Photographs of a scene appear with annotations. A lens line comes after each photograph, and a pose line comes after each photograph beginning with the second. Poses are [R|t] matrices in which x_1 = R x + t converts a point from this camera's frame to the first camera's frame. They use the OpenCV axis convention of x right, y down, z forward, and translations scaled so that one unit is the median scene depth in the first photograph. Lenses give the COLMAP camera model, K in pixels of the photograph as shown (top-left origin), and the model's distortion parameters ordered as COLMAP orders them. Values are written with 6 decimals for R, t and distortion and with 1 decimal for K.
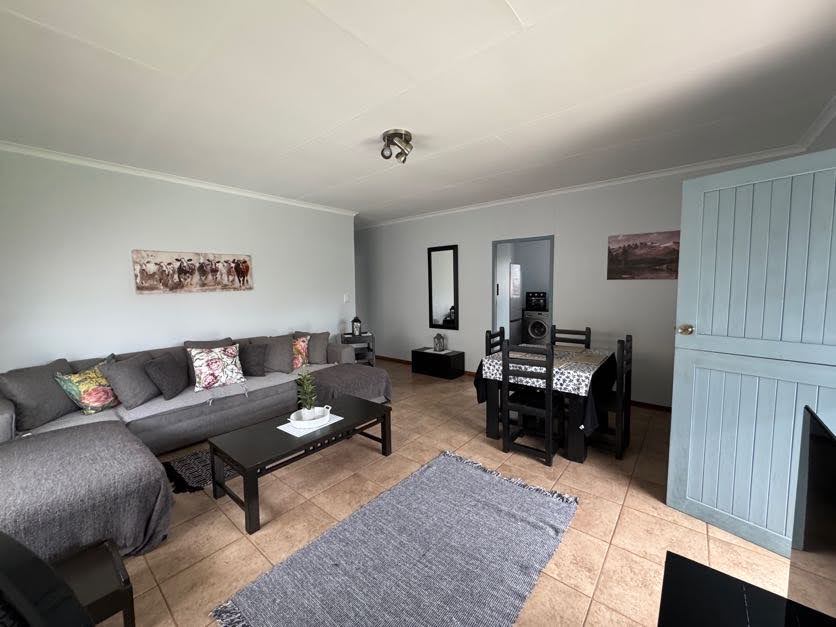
lens RADIAL K [[333.4, 0, 417.8], [0, 333.4, 312.8], [0, 0, 1]] dist [-0.002747, -0.000107]
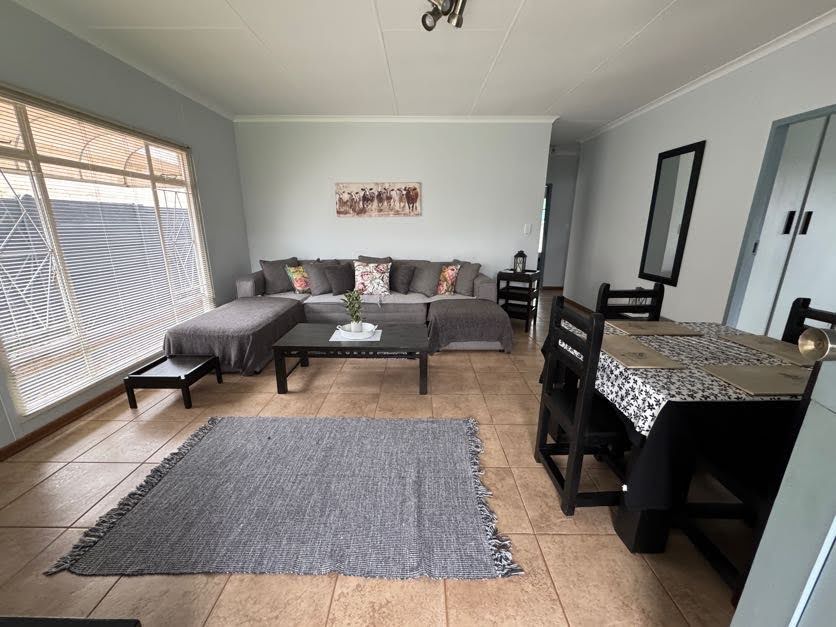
lens RADIAL K [[333.4, 0, 417.6], [0, 333.4, 313.1], [0, 0, 1]] dist [-0.002747, -0.000107]
pose [[0.633266, 0.220977, -0.741717, 0.451465], [-0.078971, 0.971819, 0.222107, -0.002167], [0.769895, -0.082078, 0.632871, 0.339317]]
